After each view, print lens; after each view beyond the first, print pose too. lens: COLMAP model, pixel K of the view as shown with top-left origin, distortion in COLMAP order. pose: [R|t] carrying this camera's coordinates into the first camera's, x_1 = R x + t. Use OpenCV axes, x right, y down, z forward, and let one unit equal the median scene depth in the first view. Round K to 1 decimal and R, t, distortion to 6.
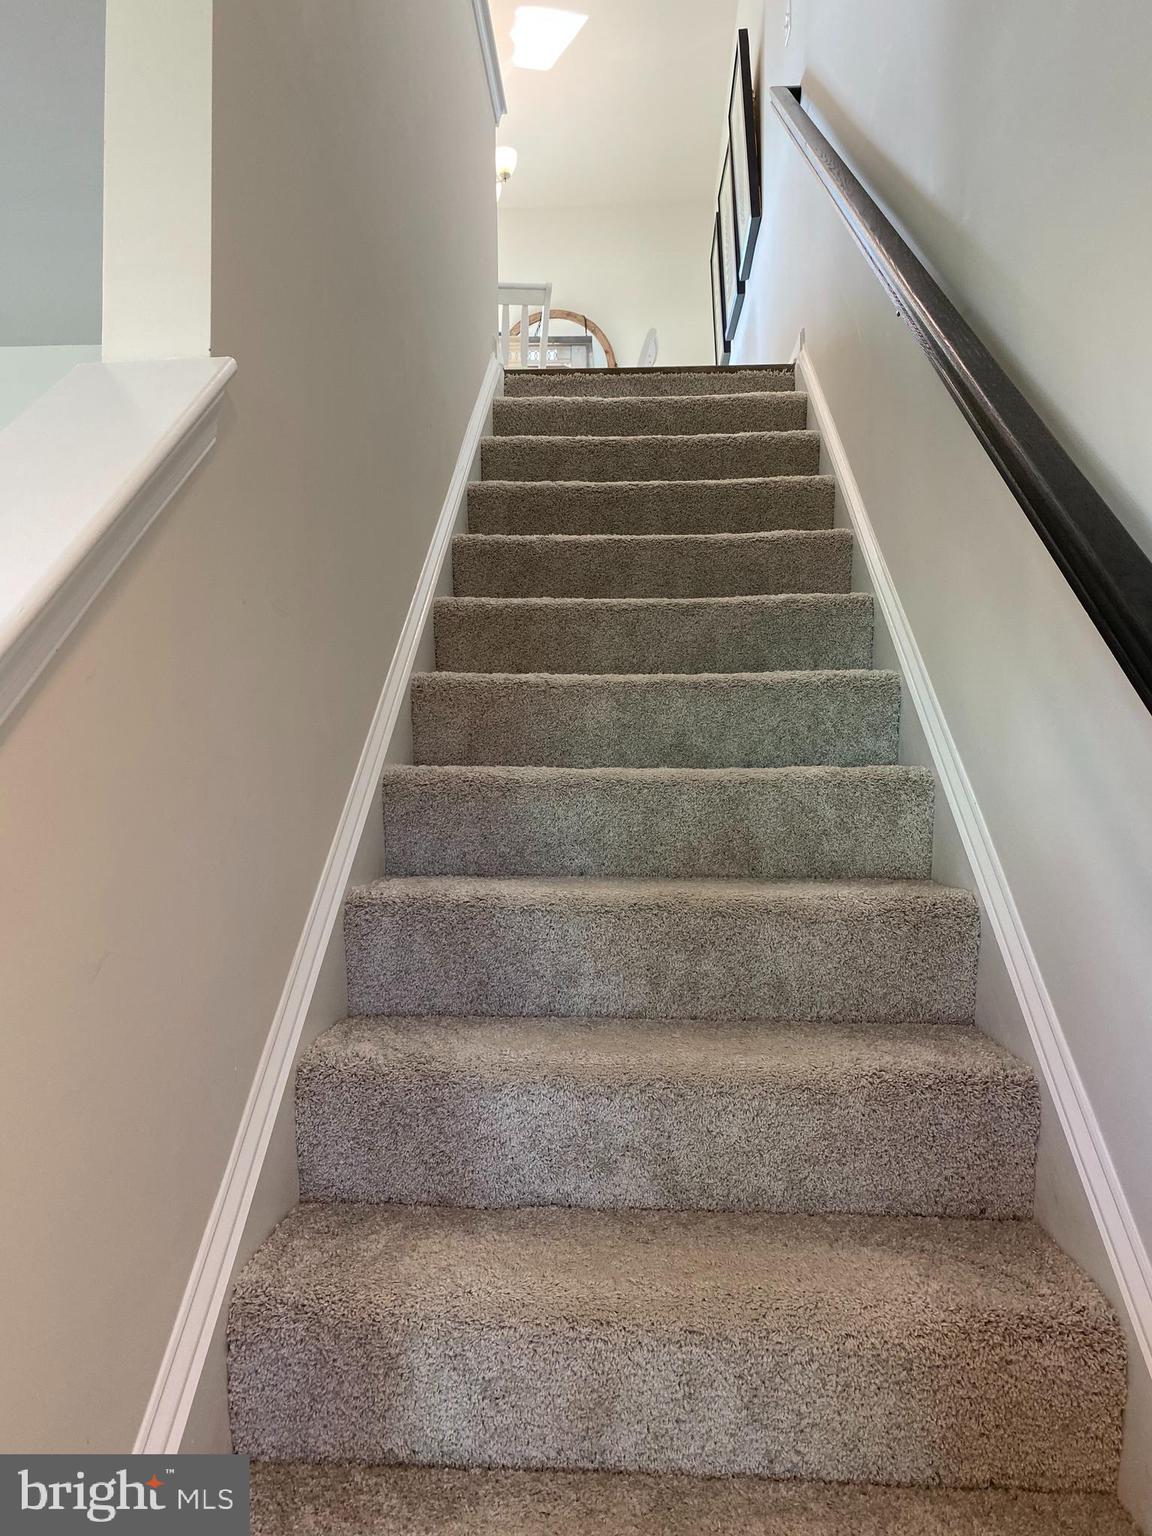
lens RADIAL K [[1173.7, 0, 562.2], [0, 1173.7, 761.4], [0, 0, 1]] dist [0.045800, -0.040759]
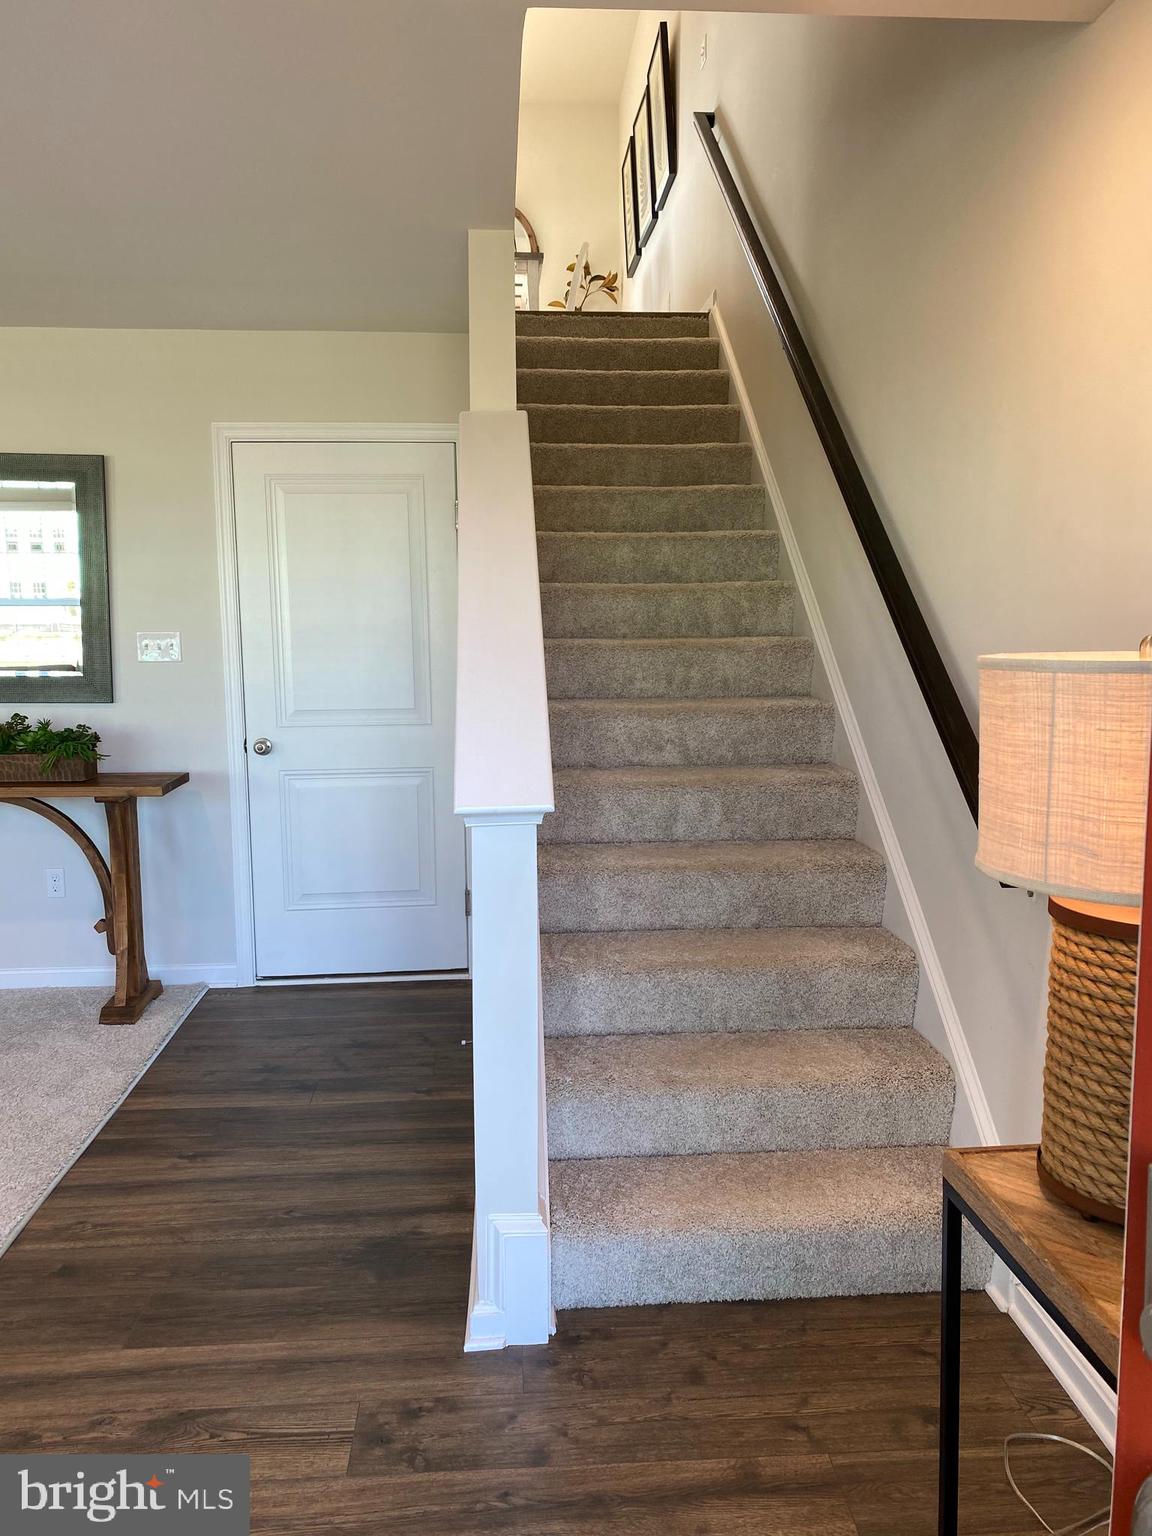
lens RADIAL K [[1173.7, 0, 590.6], [0, 1173.7, 768.4], [0, 0, 1]] dist [0.045800, -0.040759]
pose [[0.990329, -0.026461, 0.136195, -0.280811], [0.006425, 0.989338, 0.145495, 0.024100], [-0.138593, -0.143213, 0.979940, -0.865799]]
